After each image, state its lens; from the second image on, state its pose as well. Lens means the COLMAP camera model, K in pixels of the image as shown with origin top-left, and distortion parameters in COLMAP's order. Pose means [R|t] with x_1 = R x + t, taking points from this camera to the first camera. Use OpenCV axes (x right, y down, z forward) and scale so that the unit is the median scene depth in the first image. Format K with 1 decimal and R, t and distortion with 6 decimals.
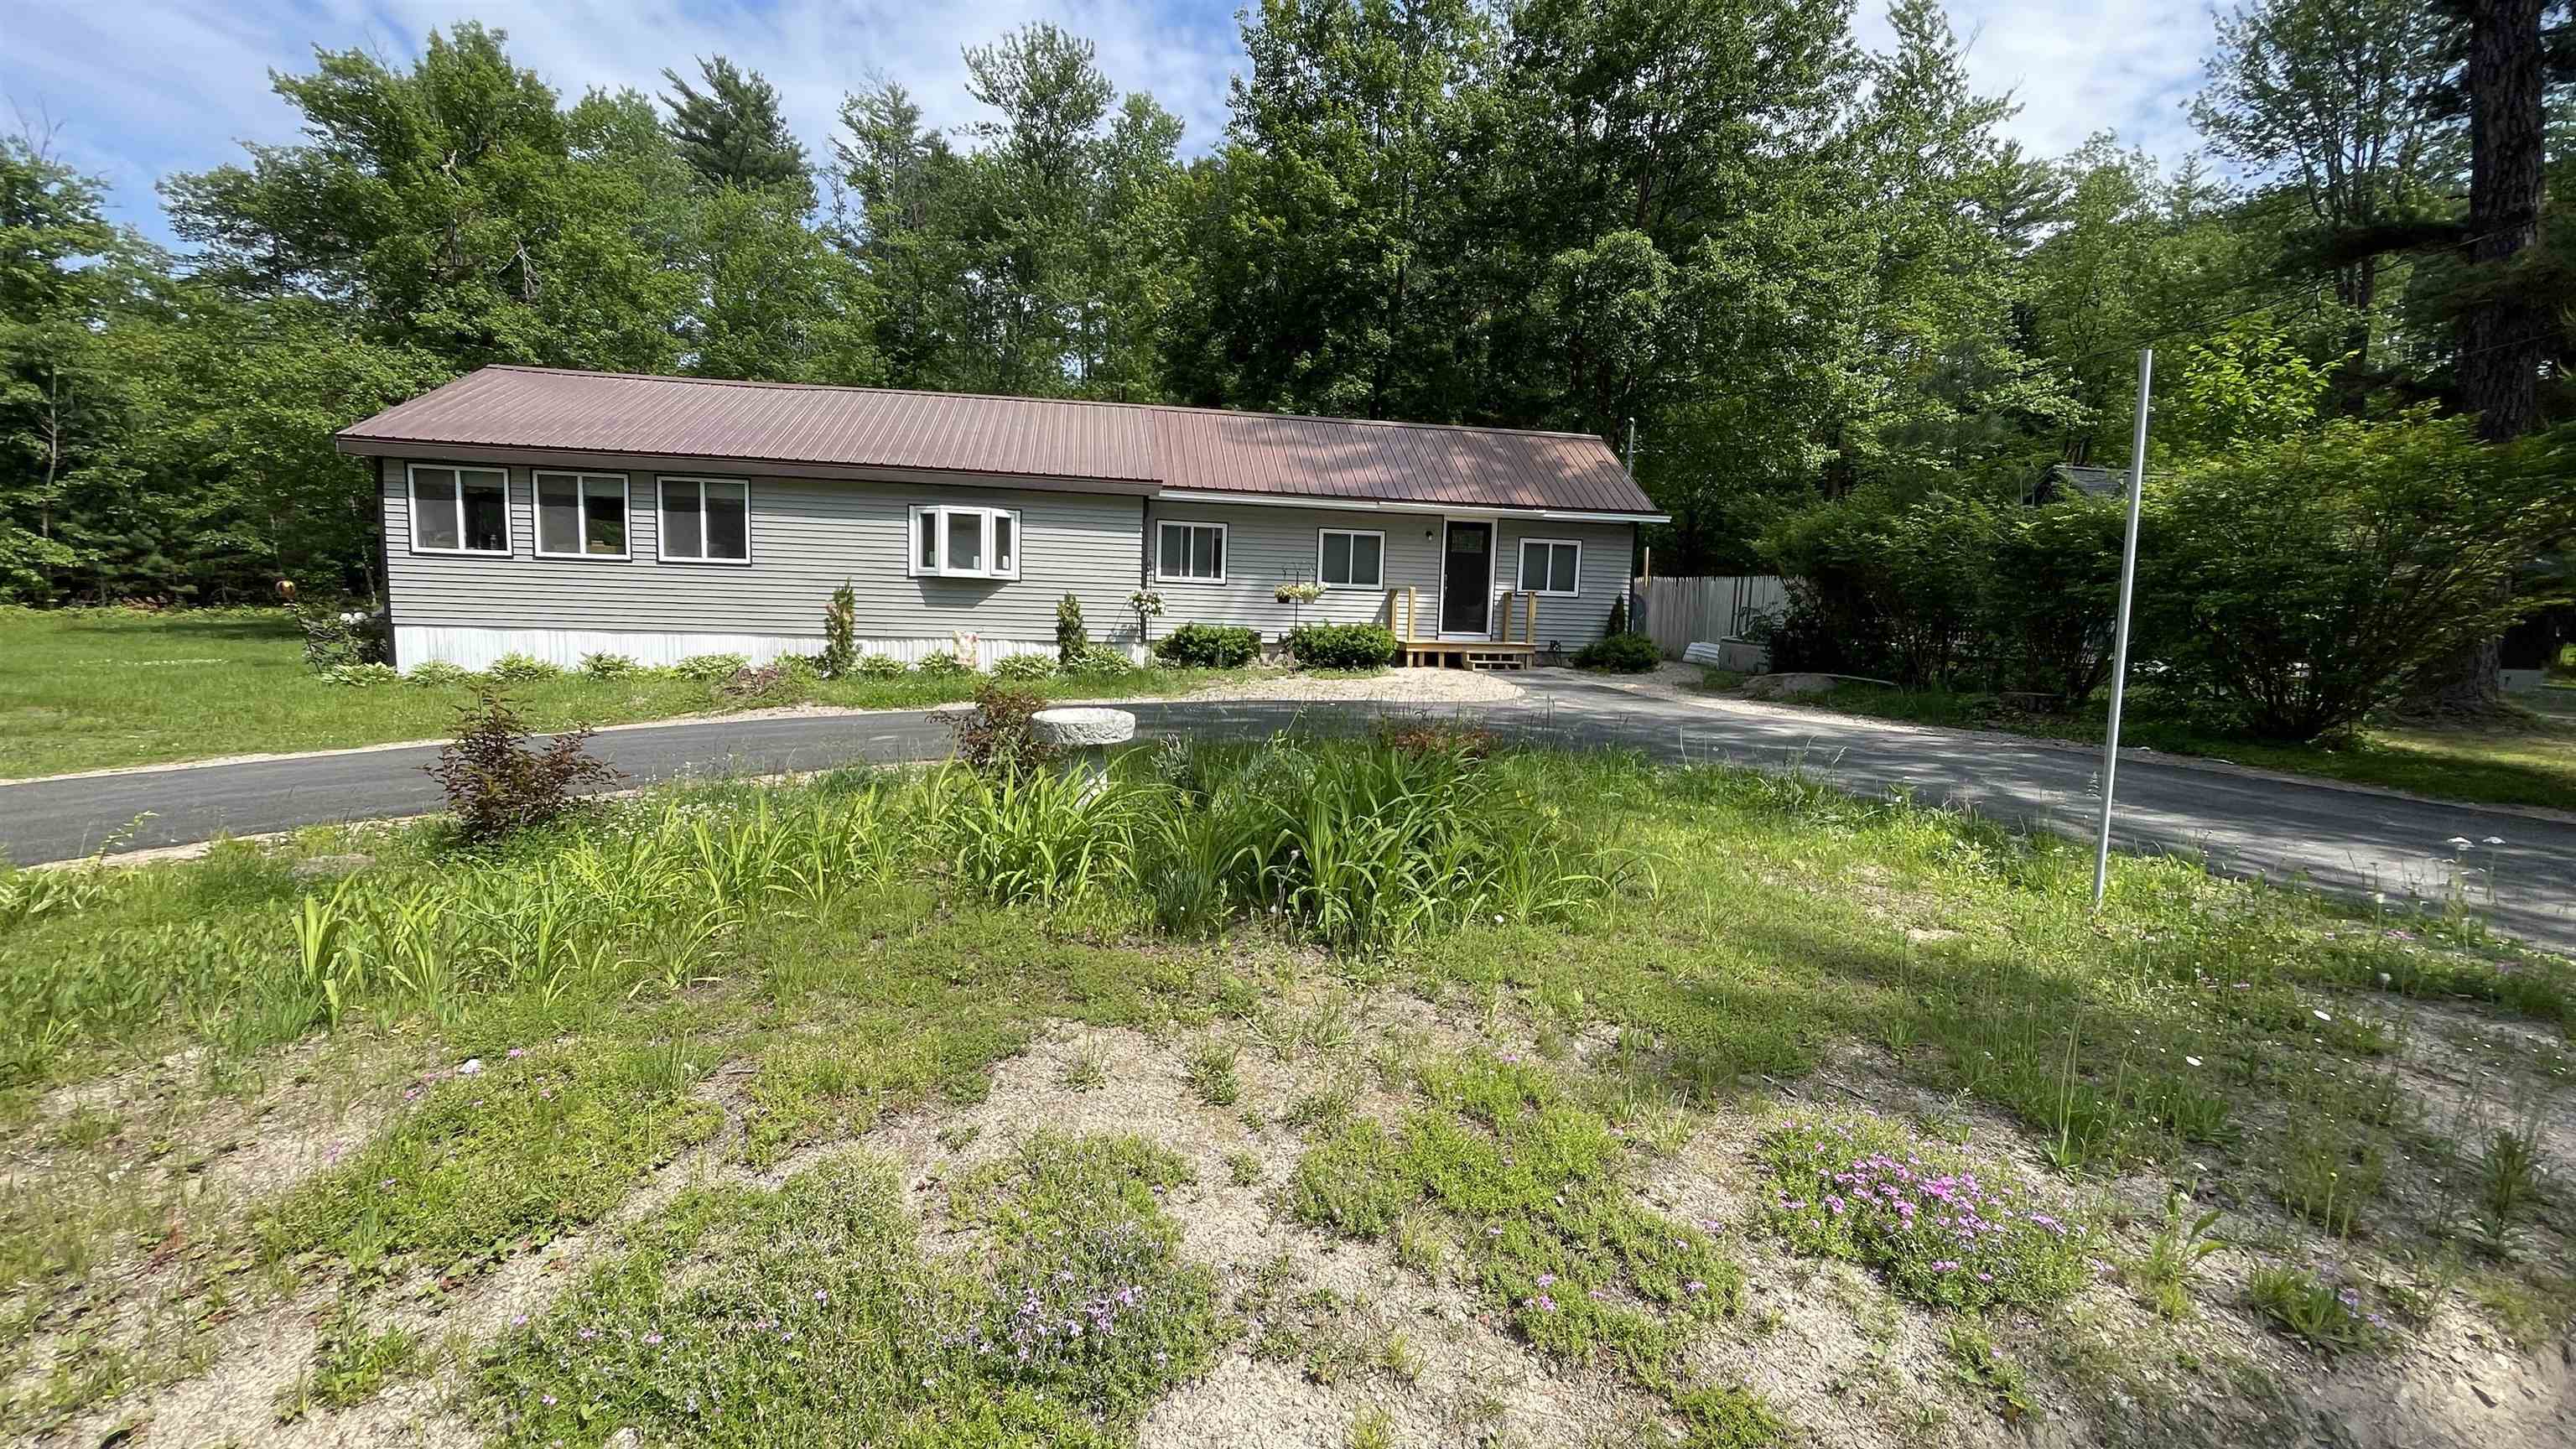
lens RADIAL K [[1051.0, 0, 1273.1], [0, 1051.0, 718.1], [0, 0, 1]] dist [-0.003849, 0.001934]
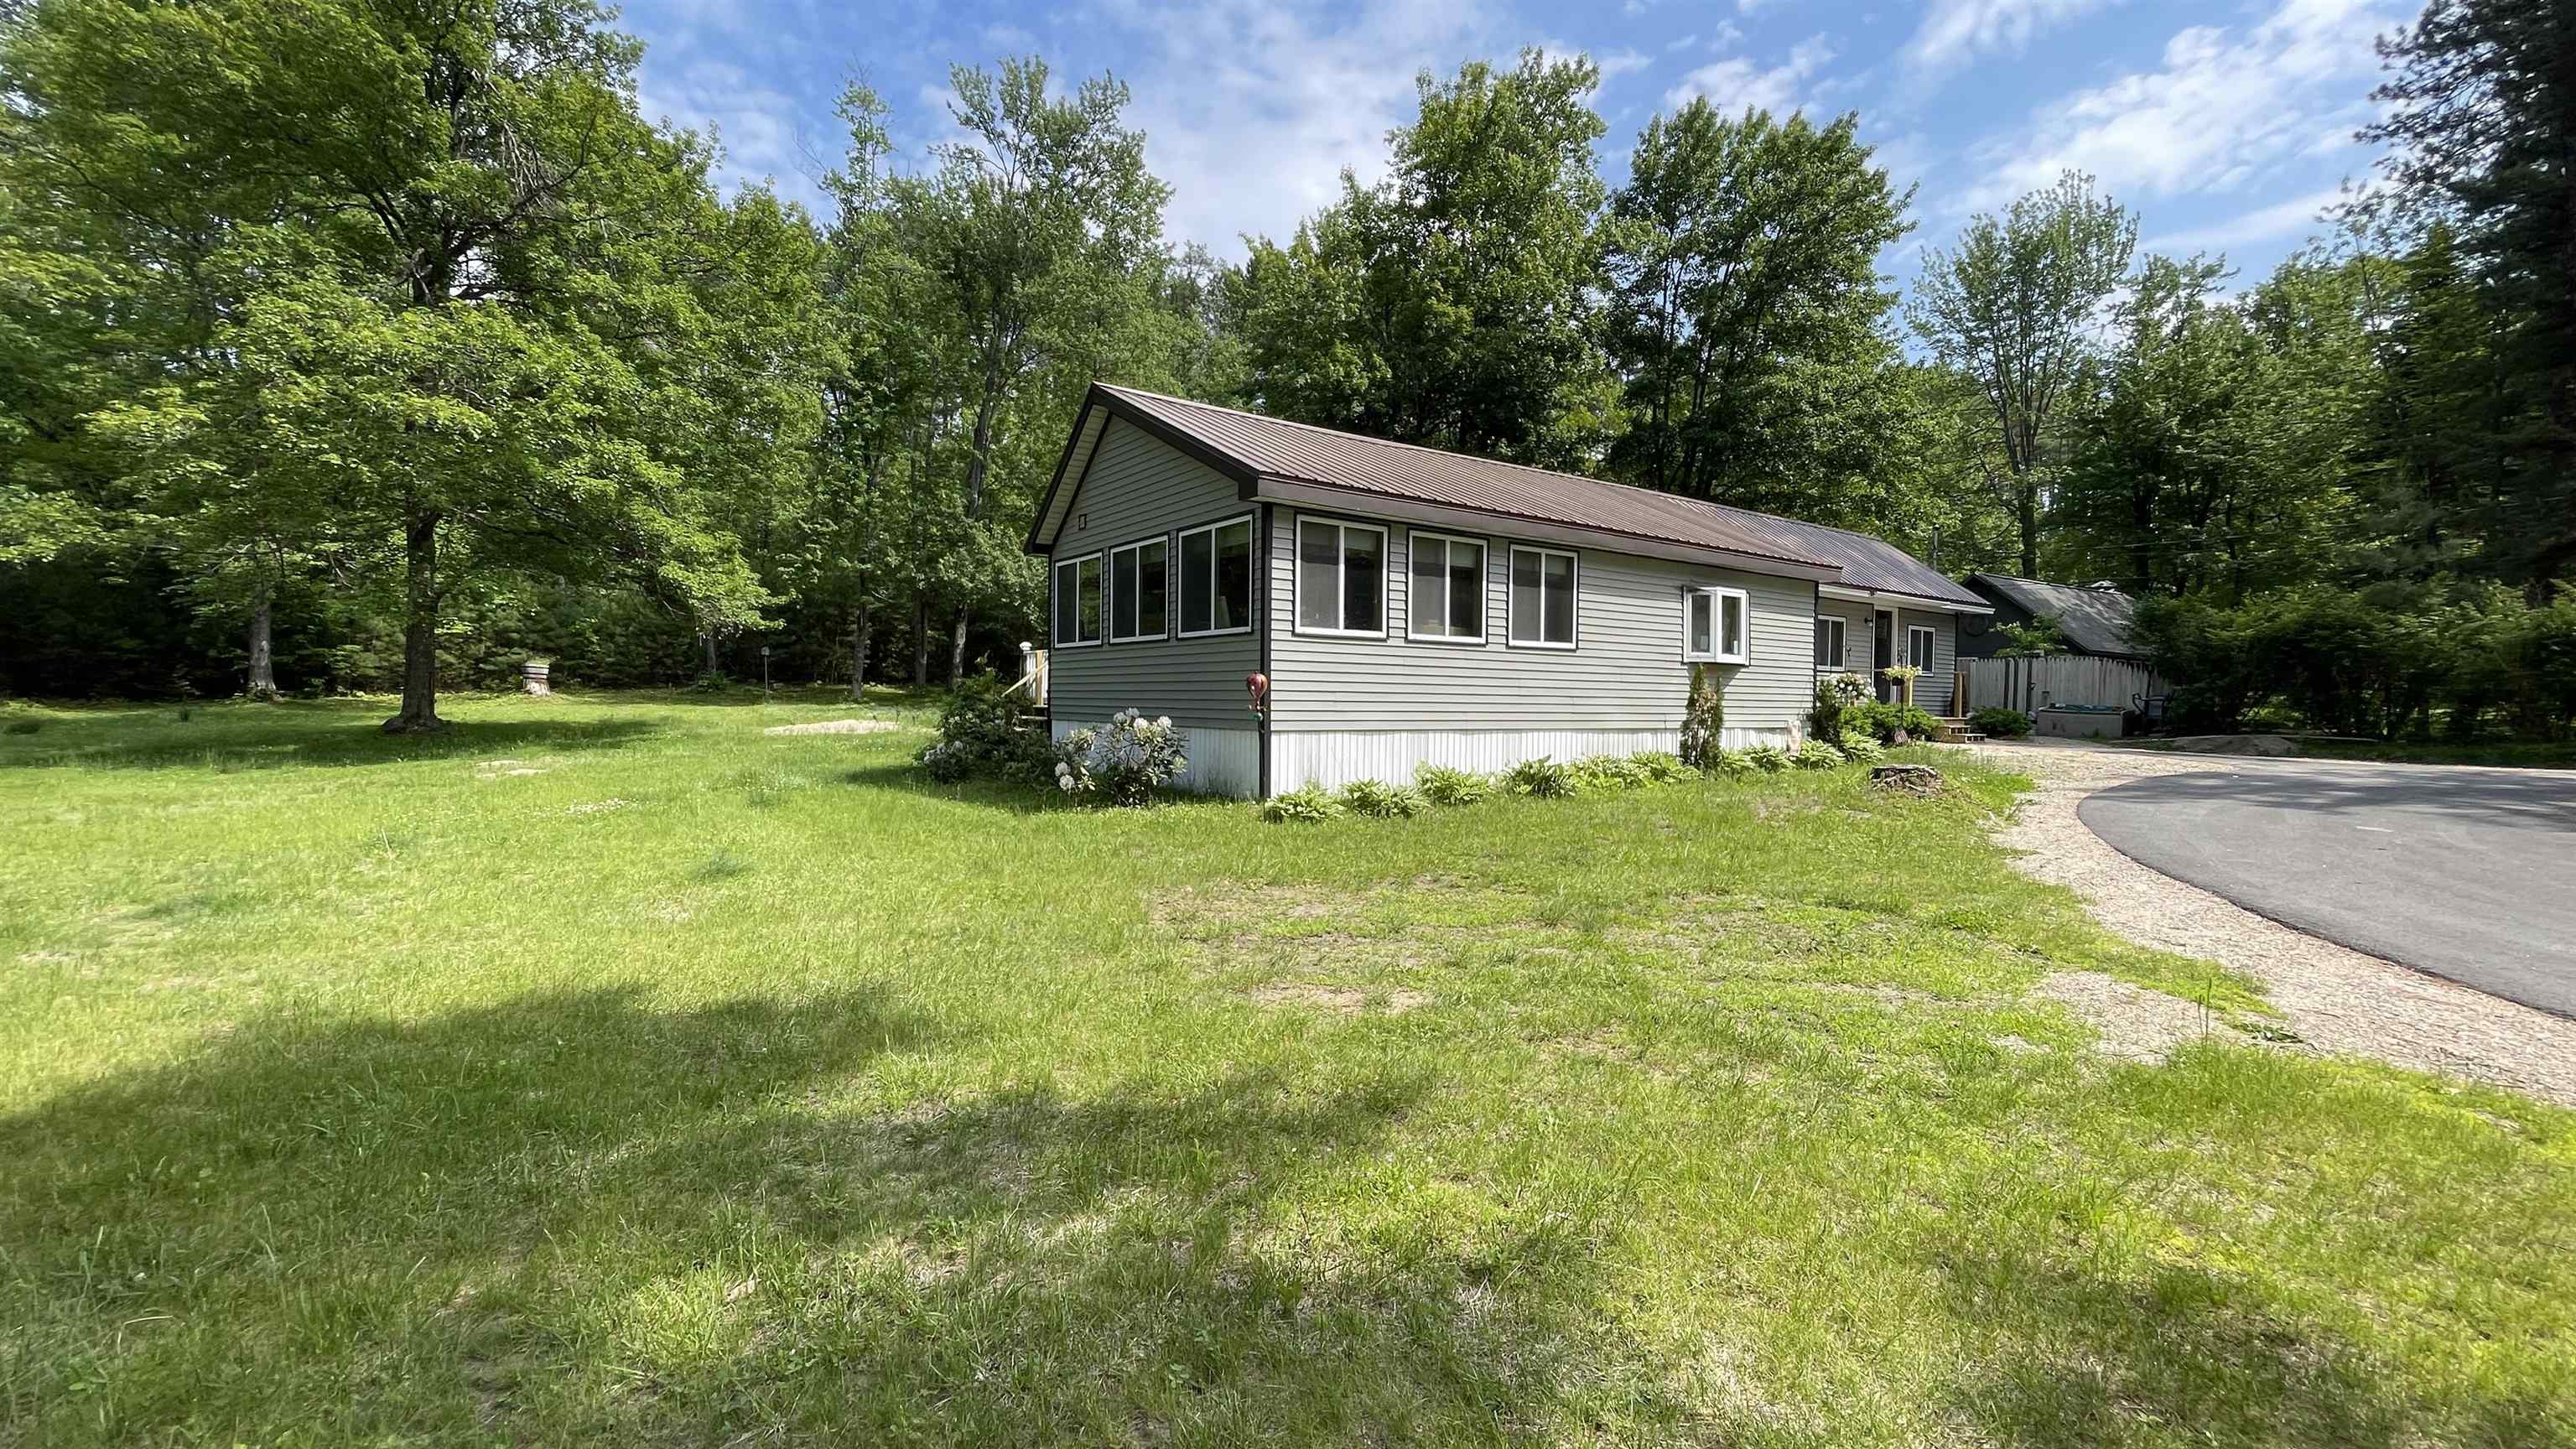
lens RADIAL K [[1051.0, 0, 1280.4], [0, 1051.0, 728.1], [0, 0, 1]] dist [-0.003849, 0.001934]
pose [[0.910031, -0.030207, 0.413437, -0.913287], [0.055712, 0.997206, -0.049771, -0.043828], [-0.410778, 0.068327, 0.909171, 0.267286]]
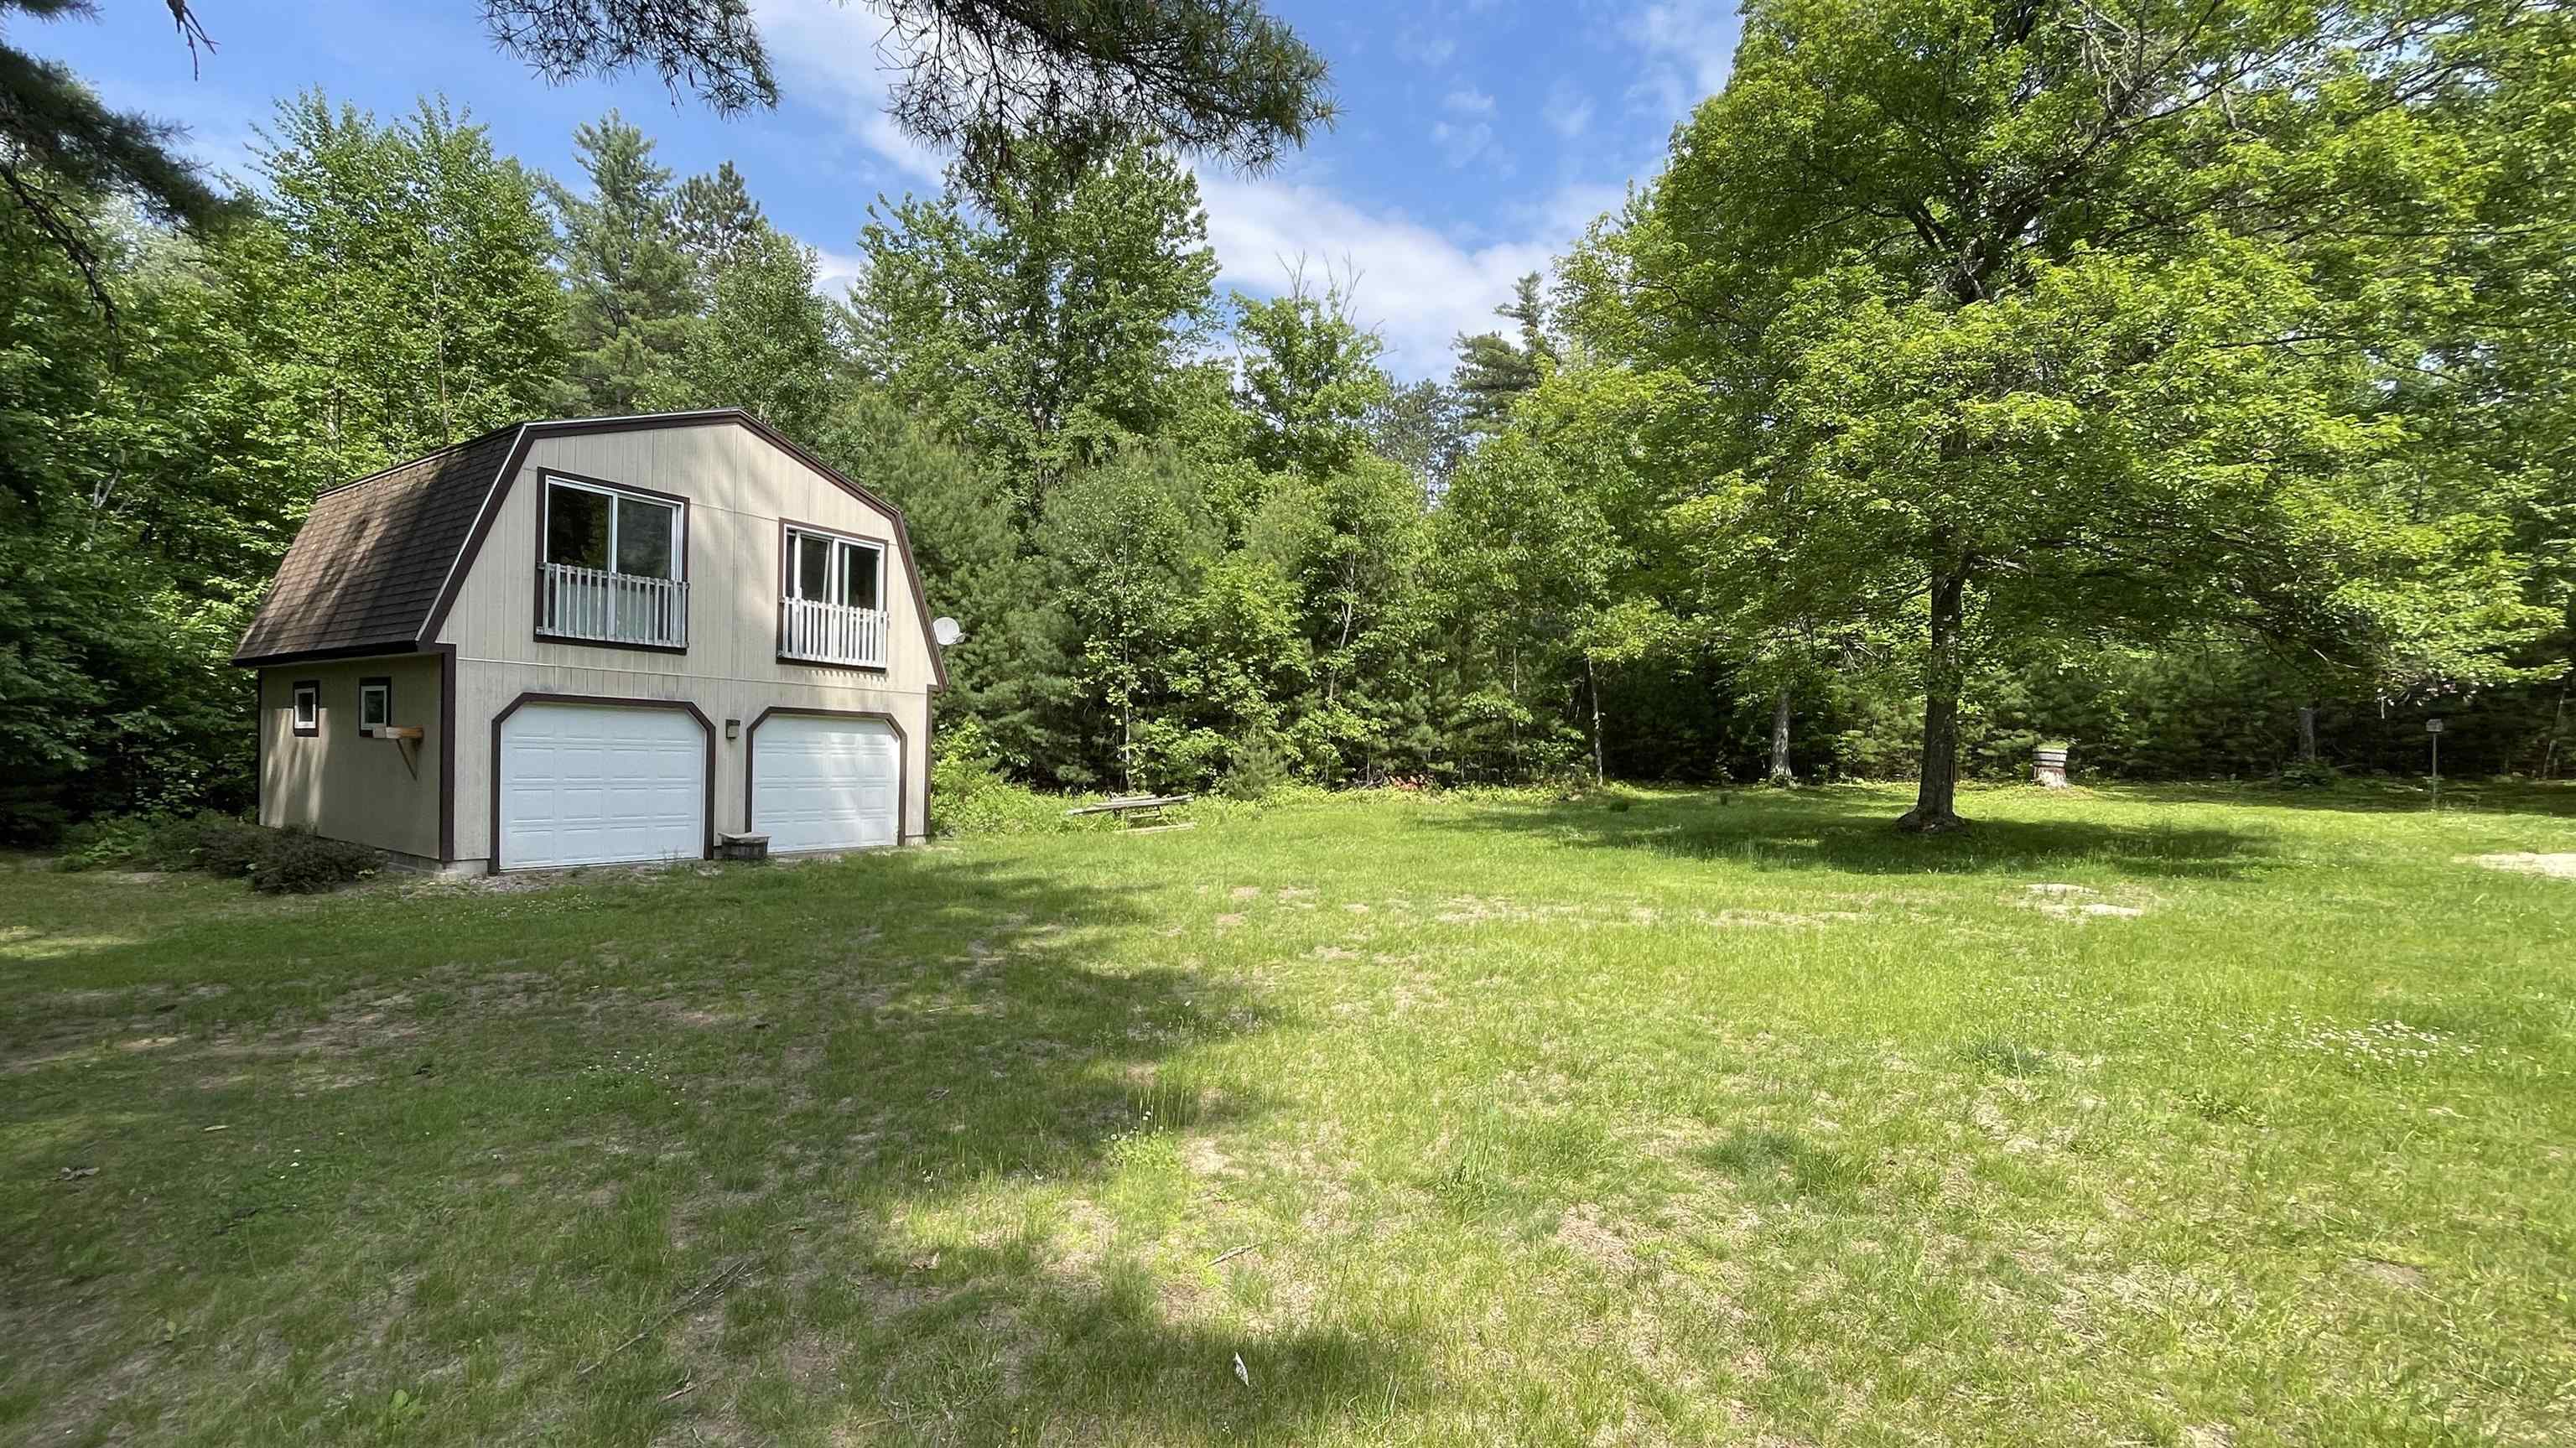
lens RADIAL K [[1121.0, 0, 1223.0], [0, 1121.0, 768.9], [0, 0, 1]] dist [-0.009014, -0.000581]
pose [[0.701738, -0.001433, -0.712433, -1.025394], [-0.075970, 0.994146, -0.076830, -0.077461], [0.708373, 0.108038, 0.697521, 0.511696]]
